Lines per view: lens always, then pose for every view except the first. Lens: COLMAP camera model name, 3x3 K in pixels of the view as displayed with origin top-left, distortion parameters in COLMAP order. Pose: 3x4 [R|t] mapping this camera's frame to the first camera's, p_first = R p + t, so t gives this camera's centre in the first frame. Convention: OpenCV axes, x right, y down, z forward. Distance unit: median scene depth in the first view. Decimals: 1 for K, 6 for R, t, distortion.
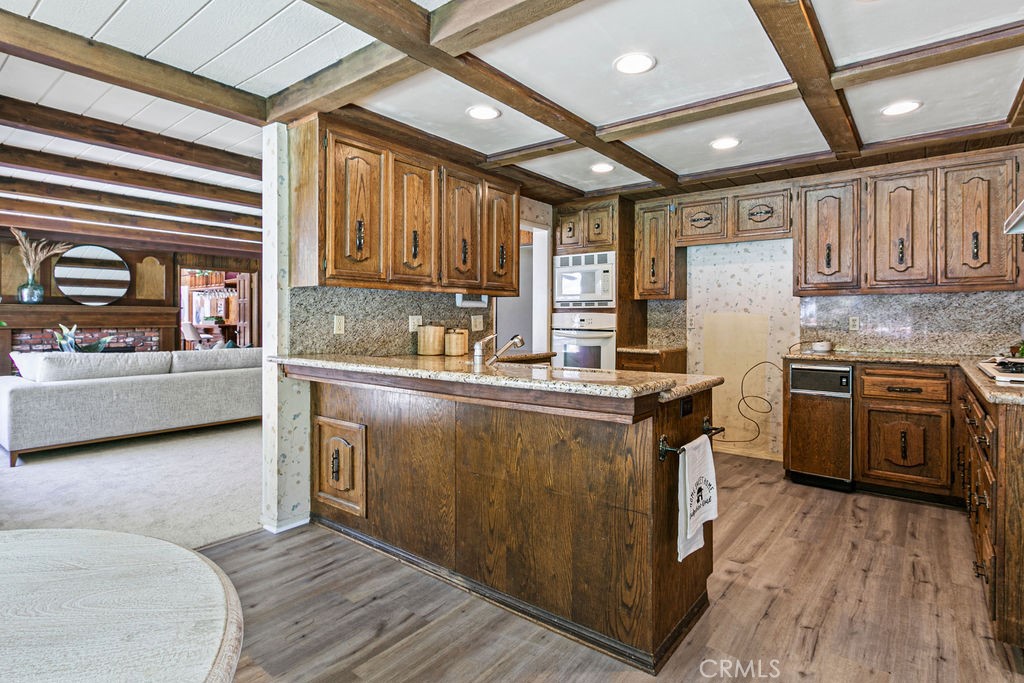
lens RADIAL K [[520.6, 0, 515.1], [0, 520.6, 318.2], [0, 0, 1]] dist [0.001127, 0.000241]
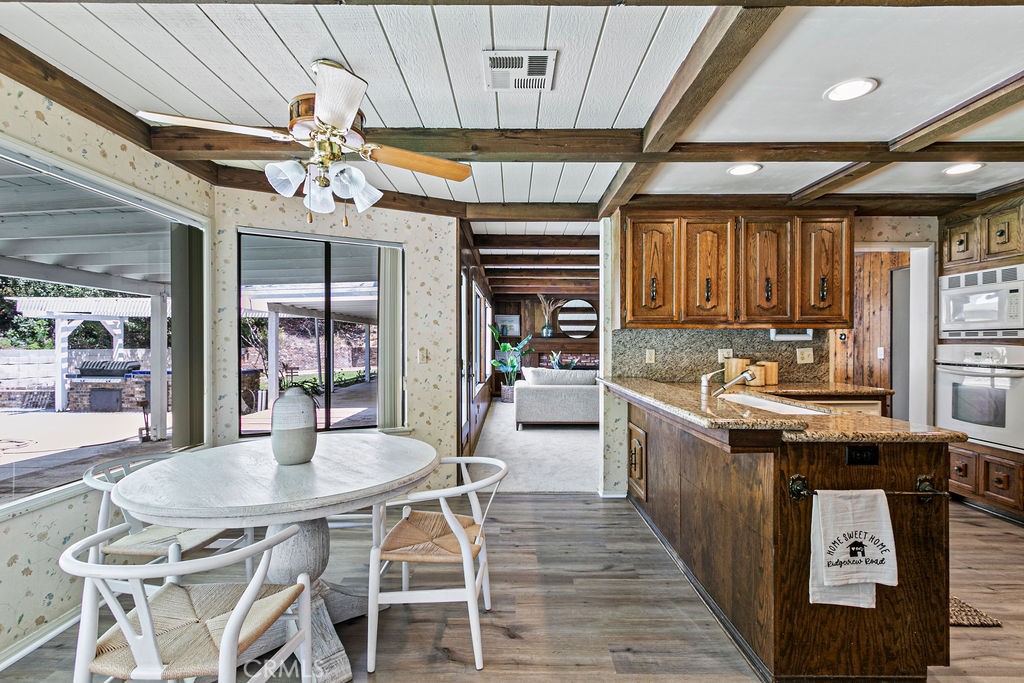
lens RADIAL K [[470.2, 0, 512.0], [0, 470.2, 341.5], [0, 0, 1]] dist [-0.000183, -0.000091]
pose [[0.607814, -0.004116, -0.794068, 0.374969], [0.002259, 0.999991, -0.003455, -0.020289], [0.794076, 0.000306, 0.607819, -0.007337]]
